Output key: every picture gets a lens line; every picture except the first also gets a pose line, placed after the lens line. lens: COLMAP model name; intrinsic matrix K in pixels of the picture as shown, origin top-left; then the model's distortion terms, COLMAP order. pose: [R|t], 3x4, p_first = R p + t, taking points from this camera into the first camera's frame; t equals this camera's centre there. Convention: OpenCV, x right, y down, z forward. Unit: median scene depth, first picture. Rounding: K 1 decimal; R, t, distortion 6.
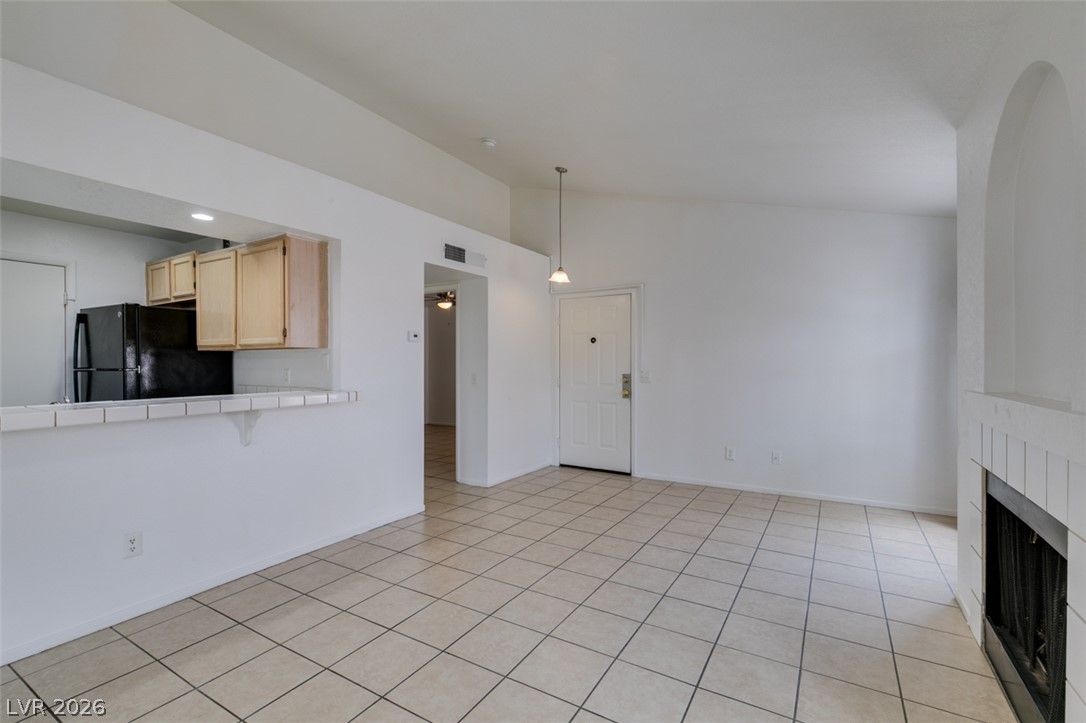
lens RADIAL K [[488.0, 0, 544.5], [0, 488.0, 360.7], [0, 0, 1]] dist [-0.000890, -0.001043]
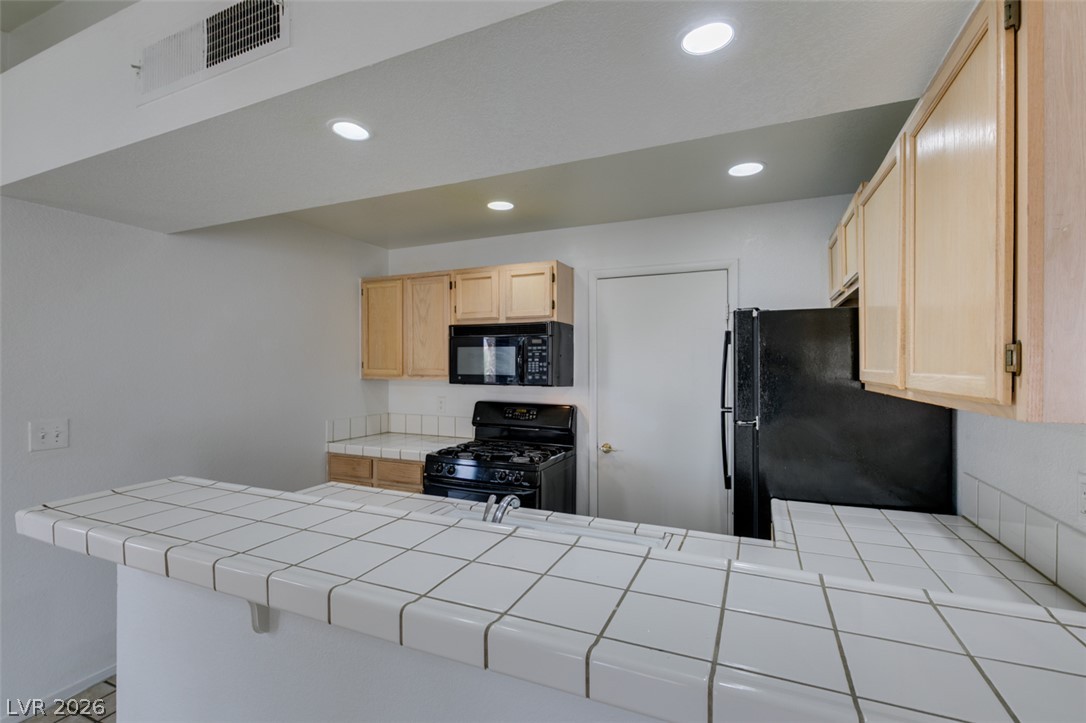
lens RADIAL K [[488.0, 0, 540.4], [0, 488.0, 367.1], [0, 0, 1]] dist [-0.000890, -0.001043]
pose [[0.122417, 0.004453, -0.992469, -0.277499], [0.001310, 0.999988, 0.004649, -0.046969], [0.992478, -0.001870, 0.122410, 0.630297]]
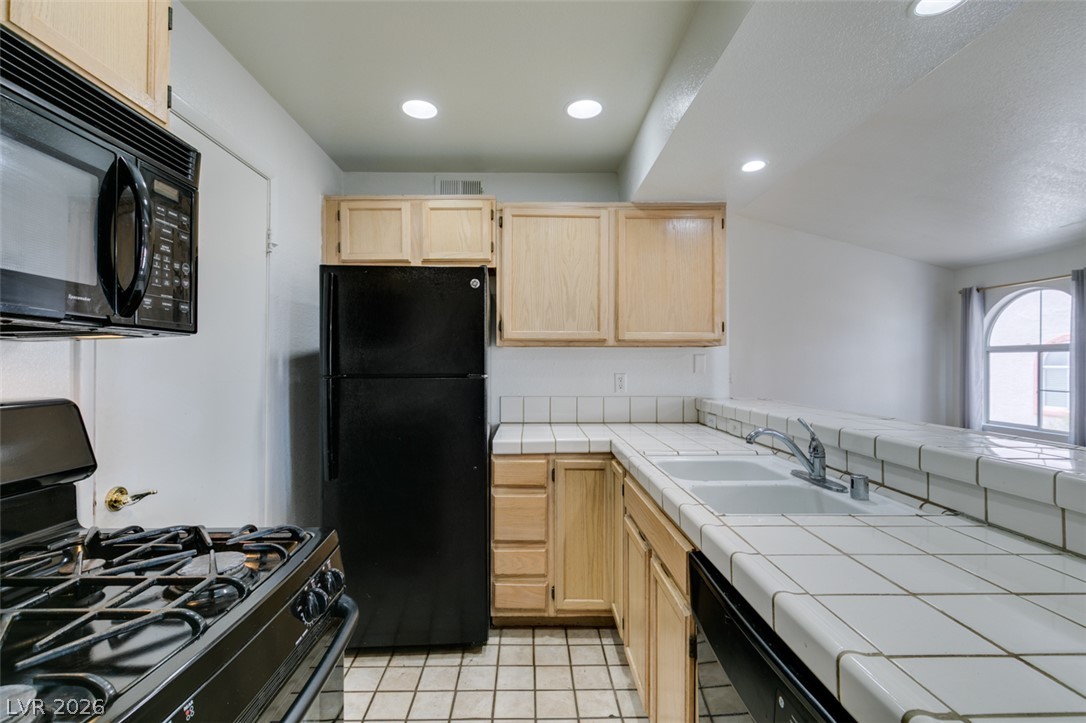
lens RADIAL K [[488.0, 0, 534.9], [0, 488.0, 363.7], [0, 0, 1]] dist [-0.000890, -0.001043]
pose [[0.853164, 0.004030, 0.521627, -1.023177], [-0.005182, 0.999986, 0.000749, 0.002054], [-0.521617, -0.003342, 0.853173, 0.410870]]
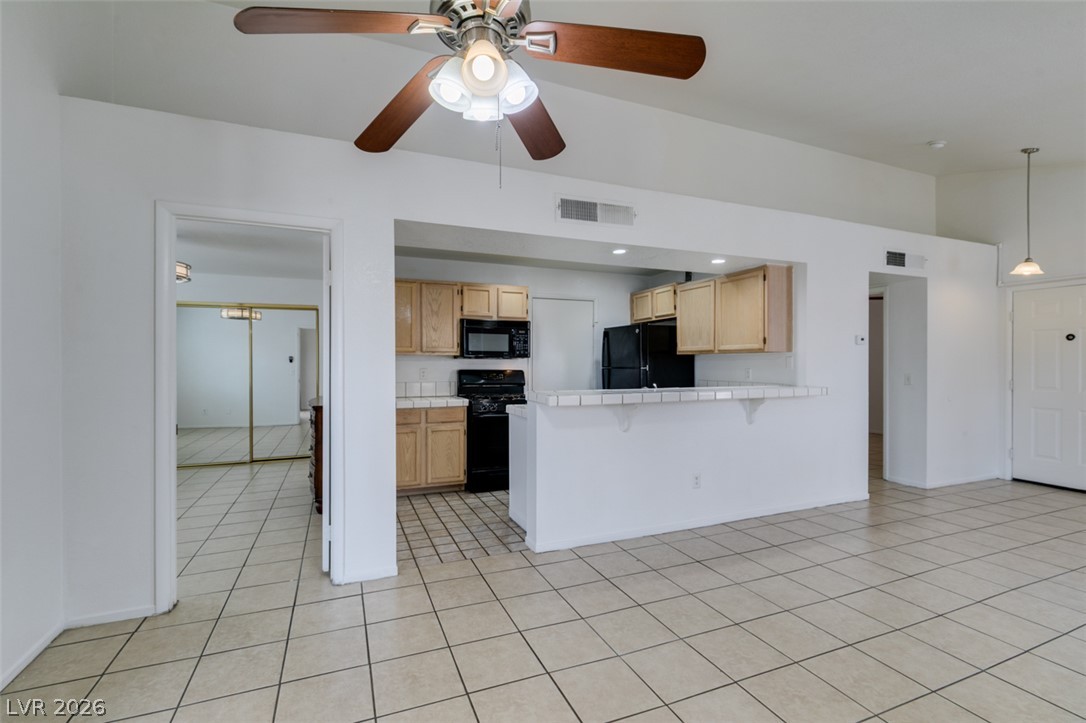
lens RADIAL K [[488.0, 0, 540.0], [0, 488.0, 364.3], [0, 0, 1]] dist [-0.000890, -0.001043]
pose [[0.802534, 0.002017, -0.596603, -0.201073], [0.001155, 0.999987, 0.004935, -0.000787], [0.596606, -0.004649, 0.802521, -0.342807]]
